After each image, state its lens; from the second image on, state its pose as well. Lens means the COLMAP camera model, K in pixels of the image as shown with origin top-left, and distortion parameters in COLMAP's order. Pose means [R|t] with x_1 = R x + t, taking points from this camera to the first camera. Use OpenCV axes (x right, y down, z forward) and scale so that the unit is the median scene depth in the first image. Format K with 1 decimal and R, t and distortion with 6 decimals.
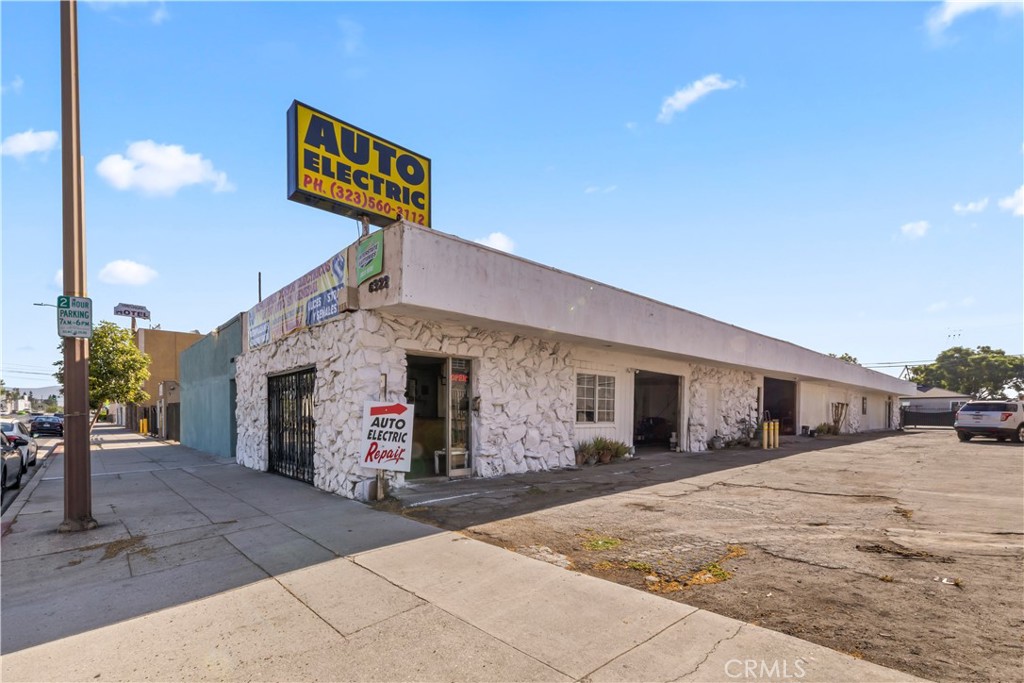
lens RADIAL K [[450.4, 0, 498.5], [0, 450.4, 381.5], [0, 0, 1]] dist [-0.001459, 0.000455]
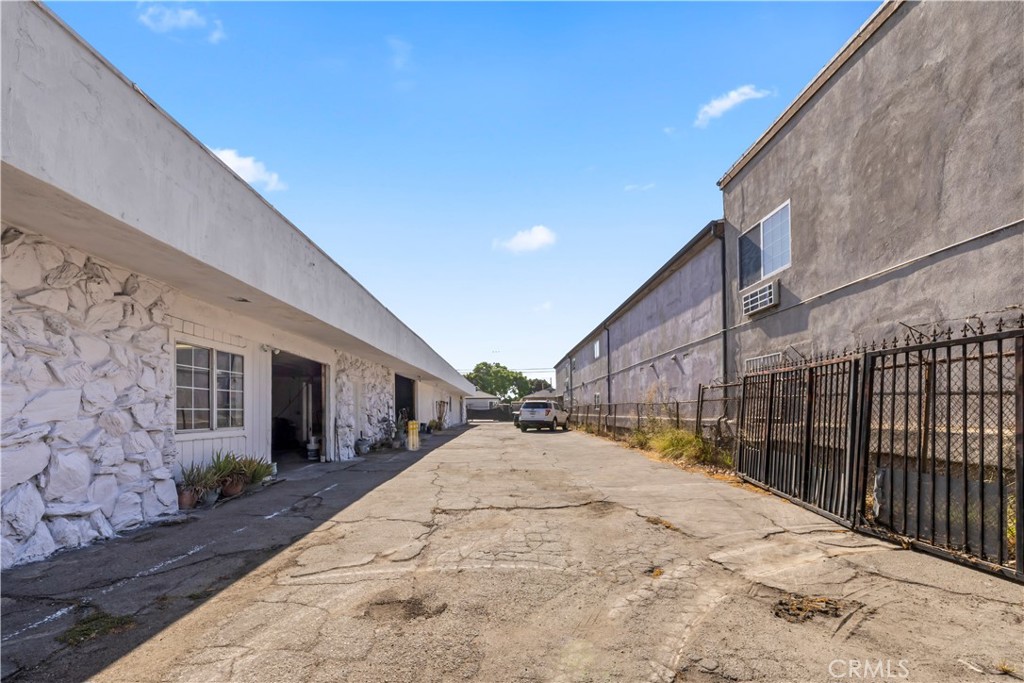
lens RADIAL K [[461.3, 0, 513.0], [0, 461.3, 415.3], [0, 0, 1]] dist [-0.000305, -0.000213]
pose [[0.649563, -0.013764, 0.760183, 0.012796], [-0.046586, 0.997237, 0.057863, 0.019827], [-0.758879, -0.072999, 0.647127, 0.321171]]
